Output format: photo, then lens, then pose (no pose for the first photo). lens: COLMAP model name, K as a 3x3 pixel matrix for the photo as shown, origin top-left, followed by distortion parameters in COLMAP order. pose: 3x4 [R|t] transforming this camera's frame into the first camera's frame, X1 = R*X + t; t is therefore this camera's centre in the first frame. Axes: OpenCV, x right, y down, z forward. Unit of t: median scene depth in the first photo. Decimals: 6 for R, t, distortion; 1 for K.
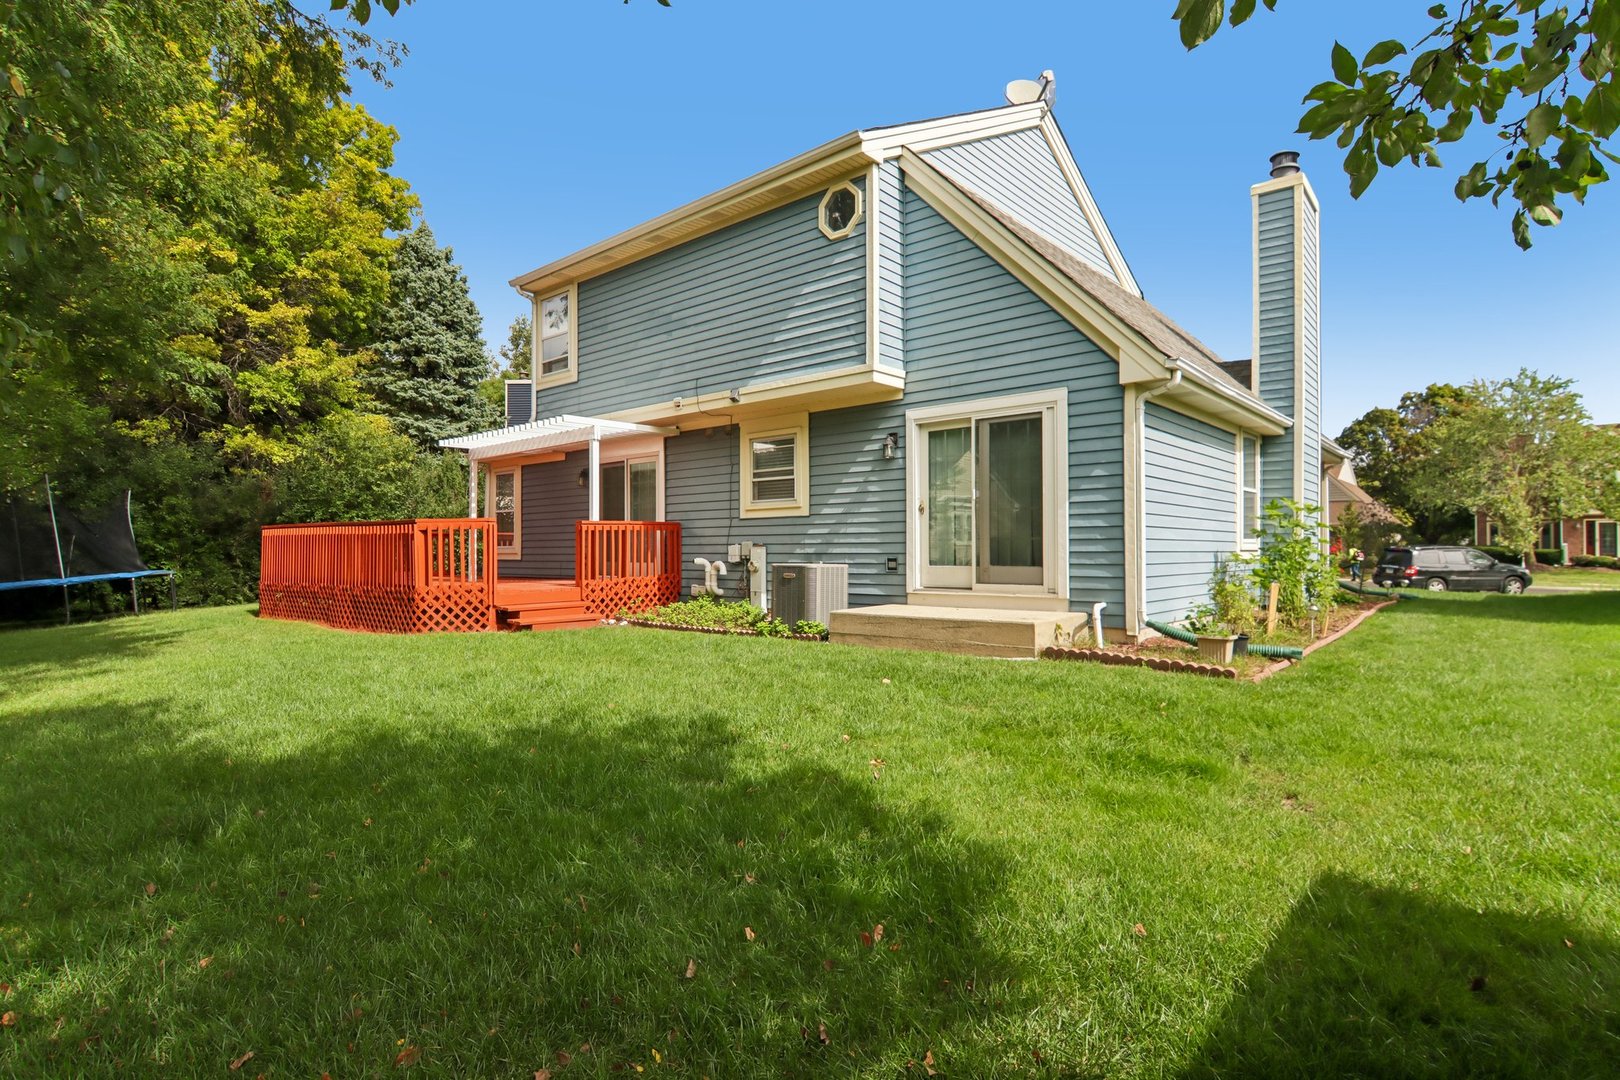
lens RADIAL K [[841.0, 0, 815.7], [0, 841.0, 538.8], [0, 0, 1]] dist [-0.008157, -0.001555]
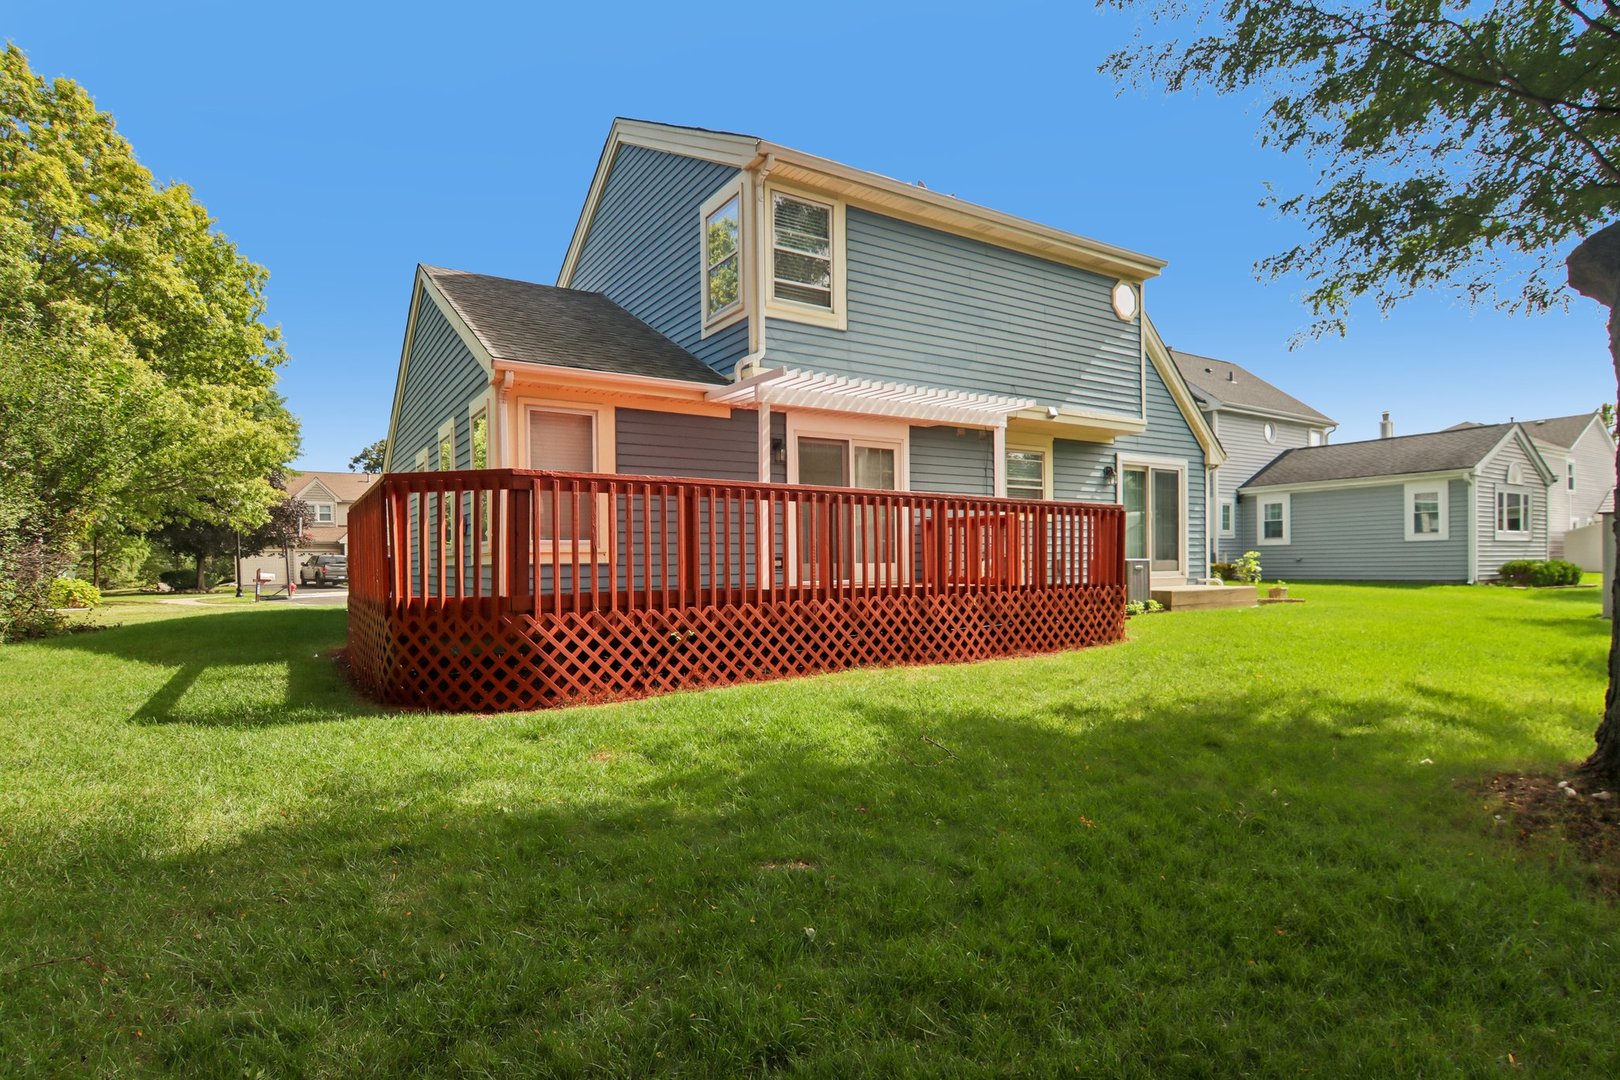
lens RADIAL K [[841.0, 0, 816.8], [0, 841.0, 571.8], [0, 0, 1]] dist [-0.008157, -0.001555]
pose [[0.267549, -0.007733, 0.963513, -1.367466], [-0.003668, 0.999952, 0.009044, 0.038266], [-0.963537, -0.005954, 0.267508, 1.069357]]
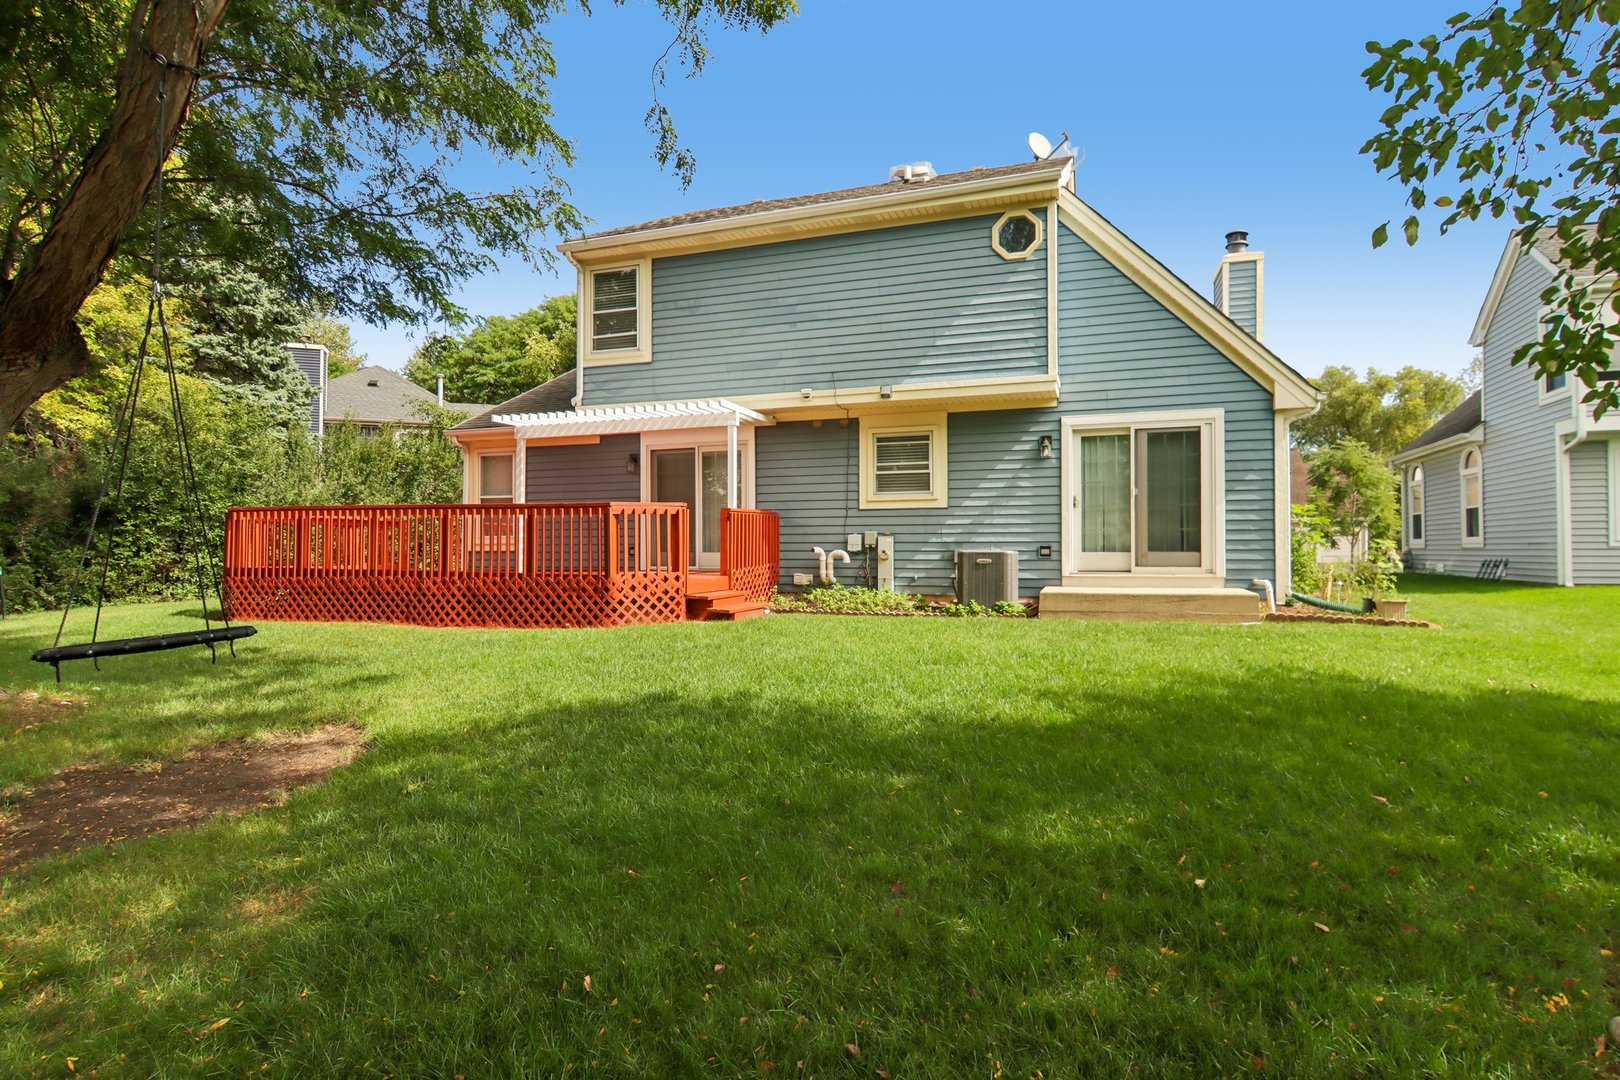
lens RADIAL K [[841.0, 0, 818.3], [0, 841.0, 540.7], [0, 0, 1]] dist [-0.008157, -0.001555]
pose [[0.926908, 0.005549, 0.375249, -0.606049], [-0.006718, 0.999976, 0.001807, 0.015509], [-0.375230, -0.004196, 0.926922, 0.058908]]
